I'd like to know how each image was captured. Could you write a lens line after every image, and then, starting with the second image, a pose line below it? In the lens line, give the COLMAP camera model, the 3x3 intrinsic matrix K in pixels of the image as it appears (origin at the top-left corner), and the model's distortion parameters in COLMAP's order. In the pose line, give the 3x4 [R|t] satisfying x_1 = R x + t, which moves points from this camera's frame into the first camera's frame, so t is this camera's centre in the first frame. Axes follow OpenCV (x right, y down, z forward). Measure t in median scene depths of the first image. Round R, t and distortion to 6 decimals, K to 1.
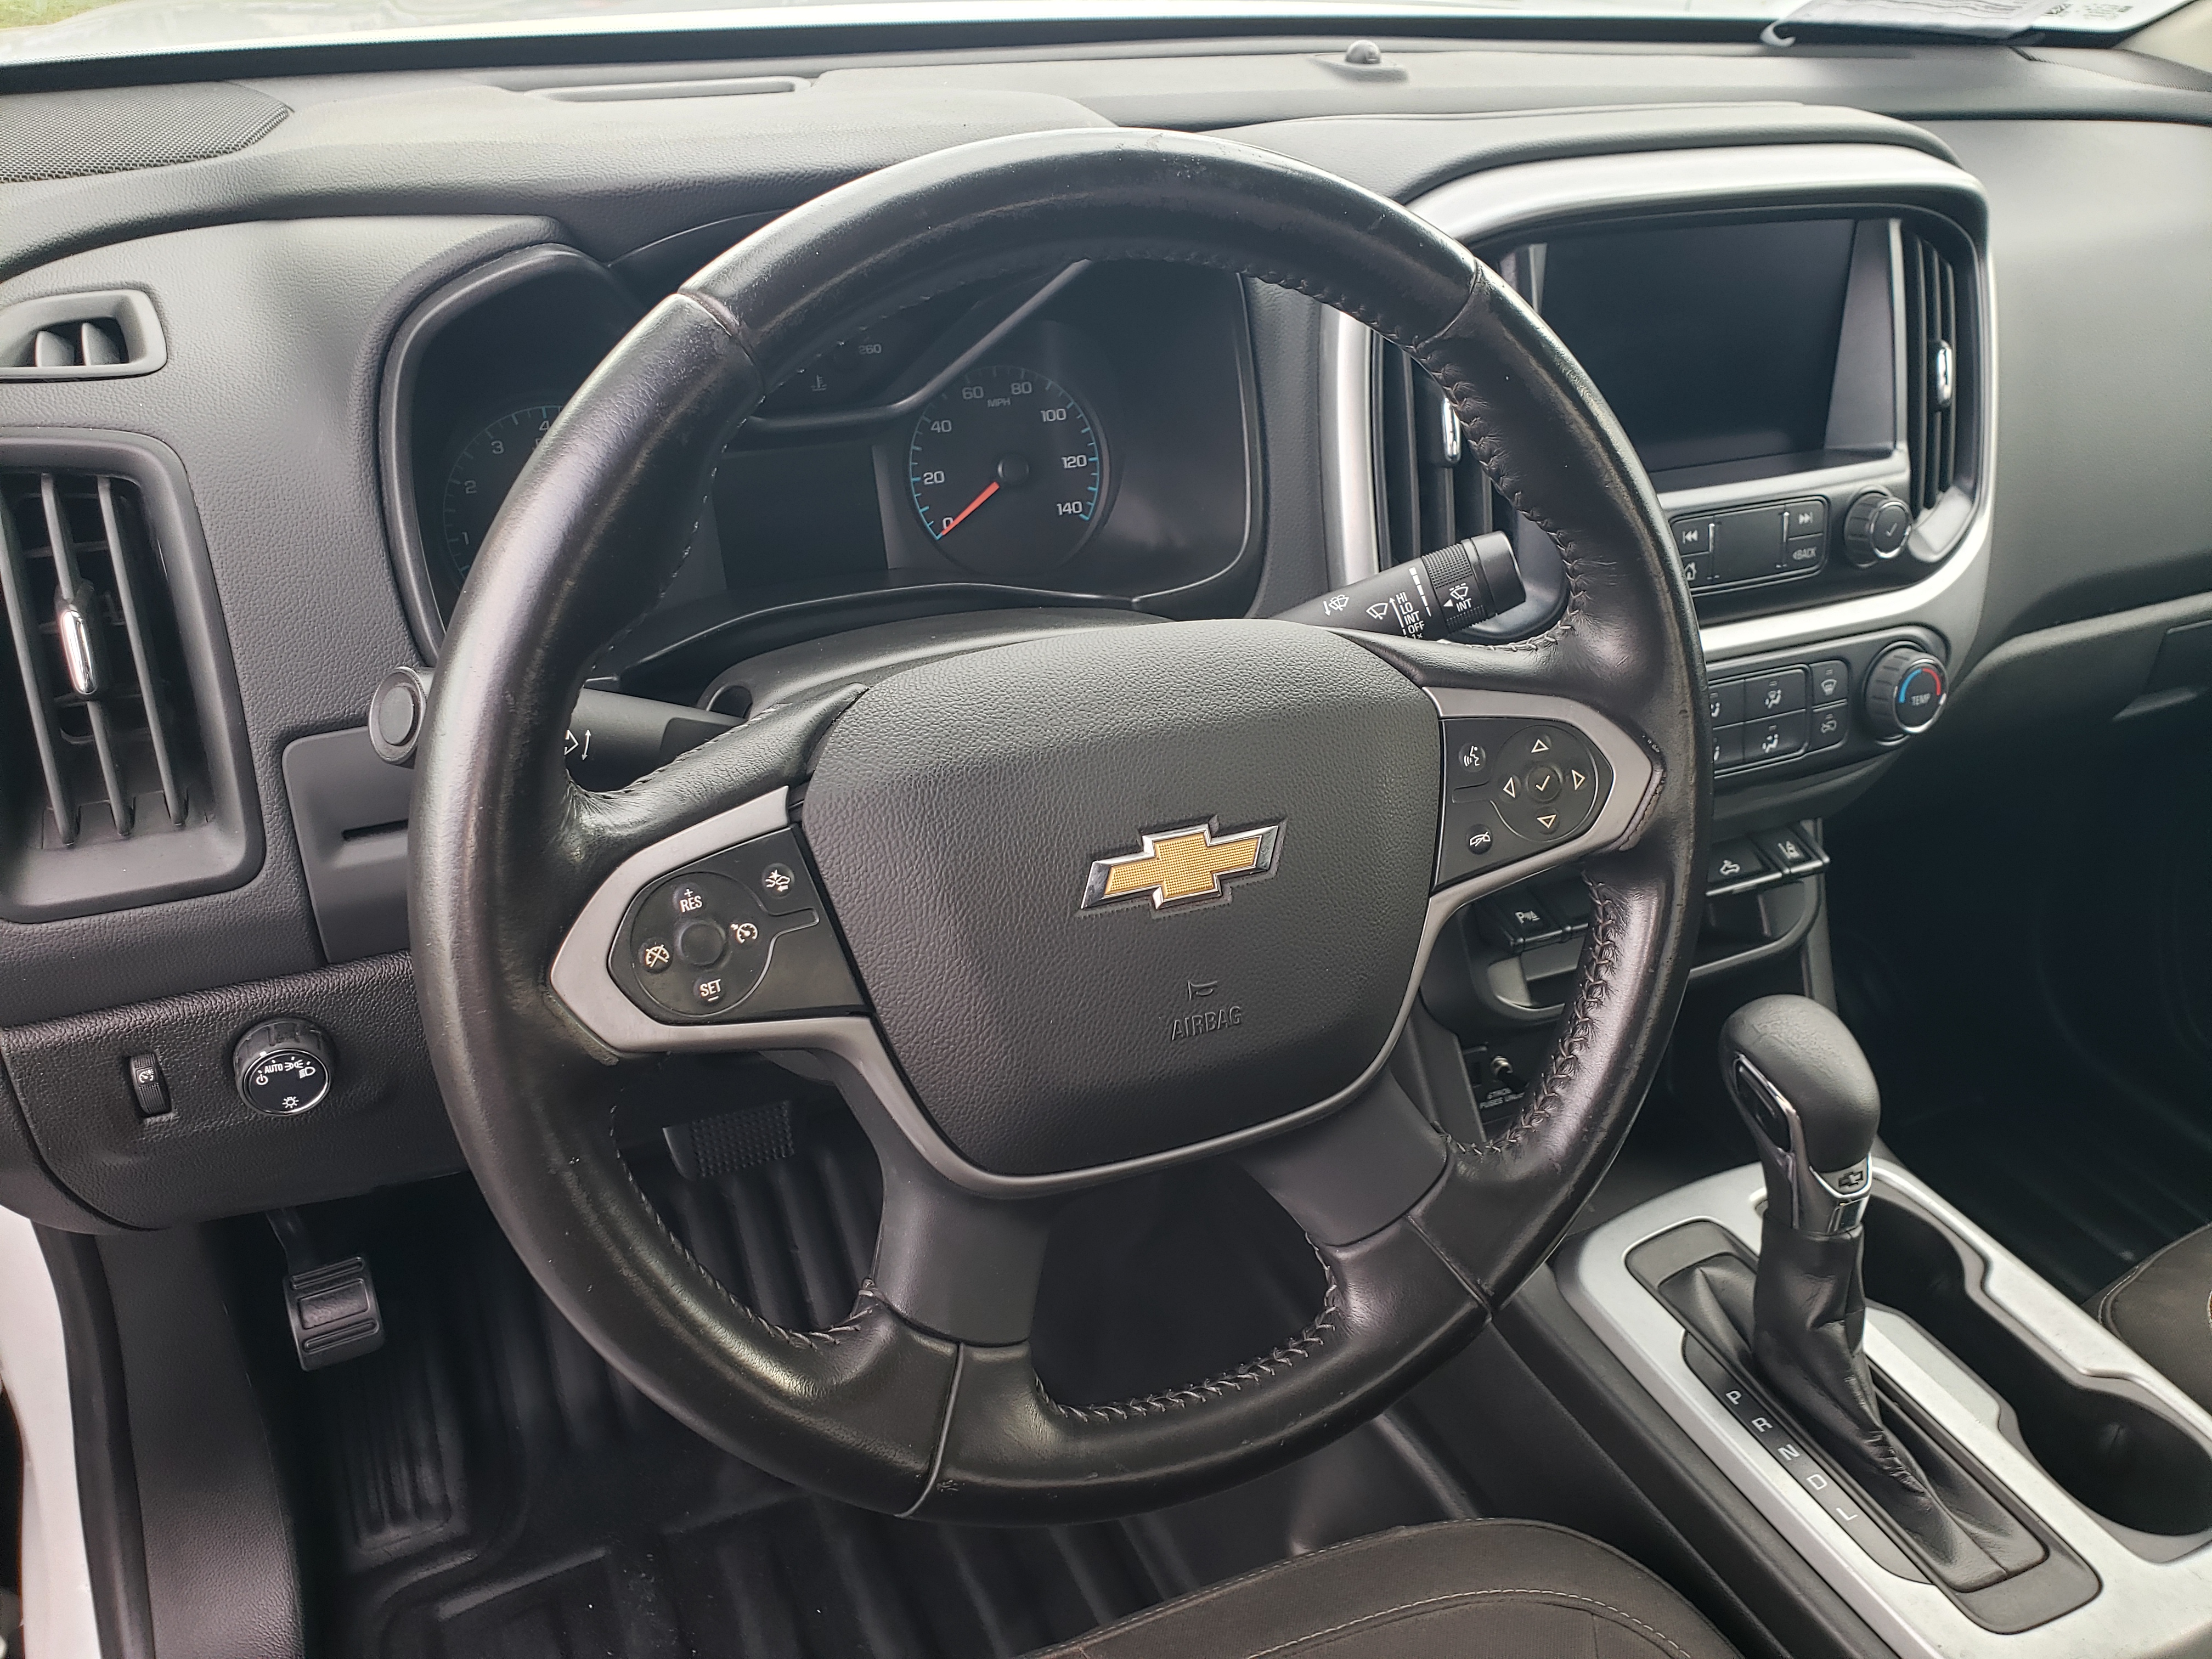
lens RADIAL K [[1617.7, 0, 1101.6], [0, 1617.7, 854.7], [0, 0, 1]] dist [-0.037828, -0.002040]
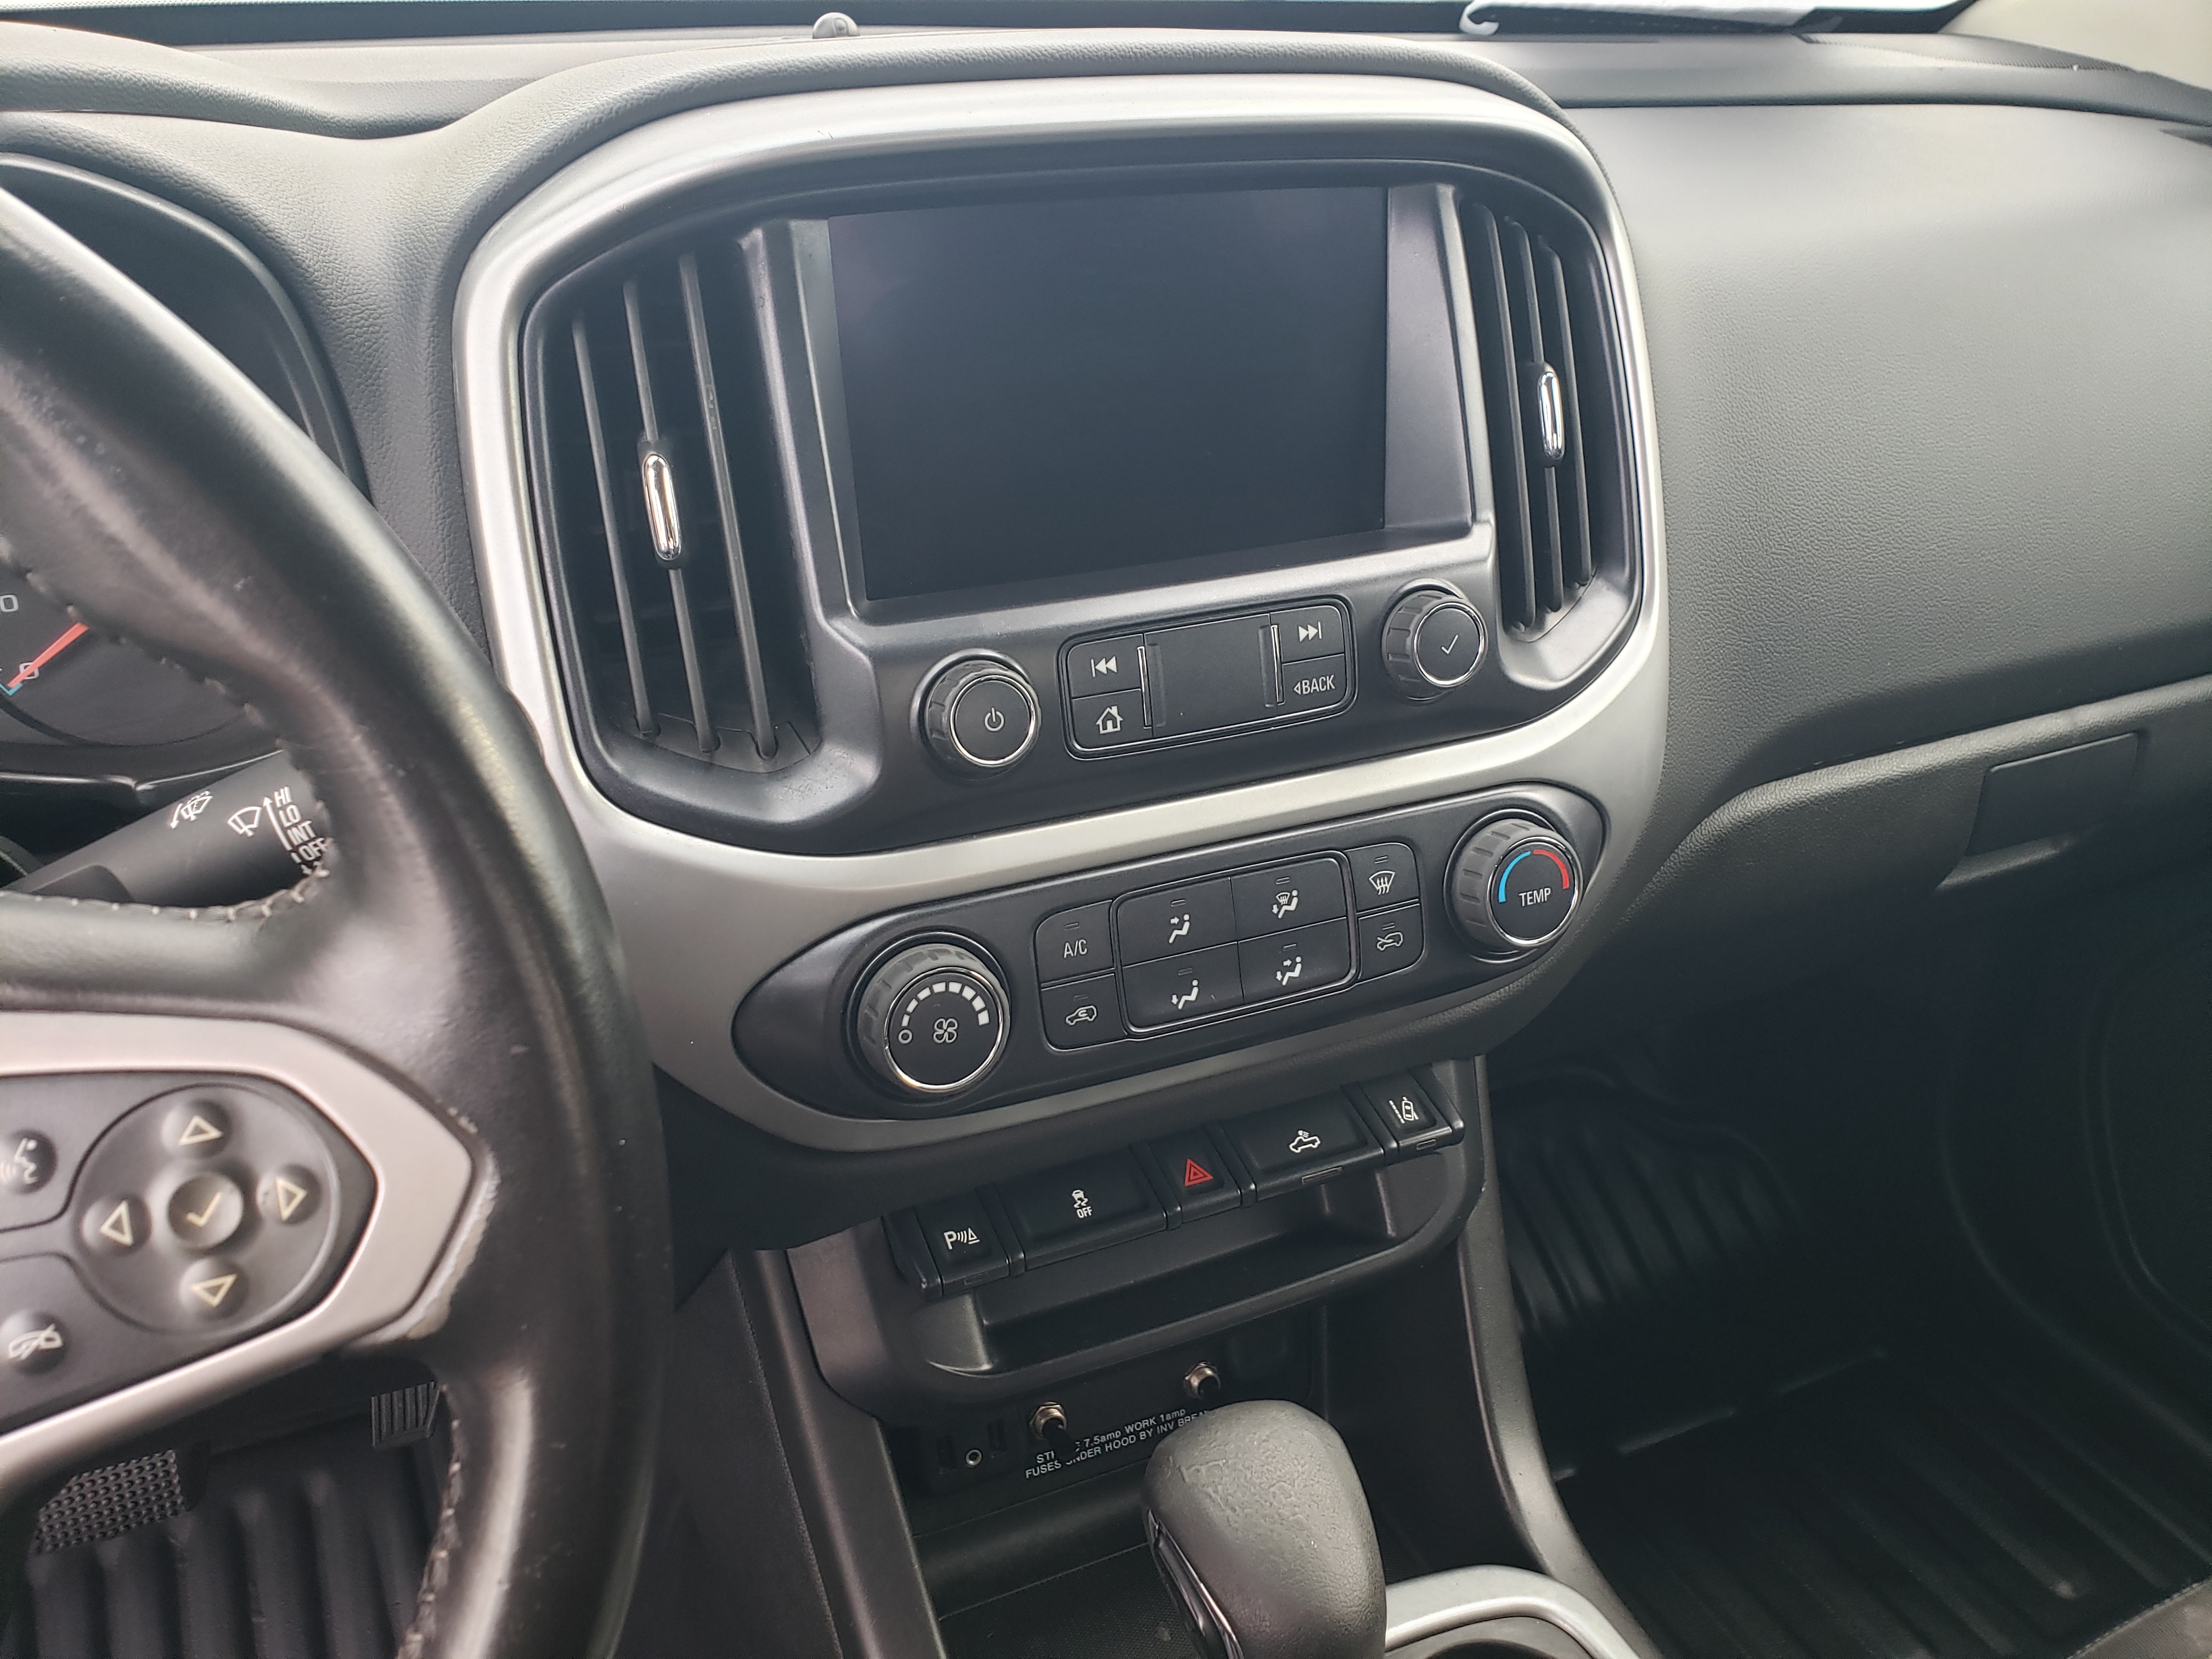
lens RADIAL K [[1674.3, 0, 1106.0], [0, 1674.3, 829.5], [0, 0, 1]] dist [0.044866, -0.094643]
pose [[0.999707, -0.023358, 0.006300, 0.327923], [0.023856, 0.995054, -0.096432, -0.061227], [-0.004016, 0.096555, 0.995320, 0.305574]]
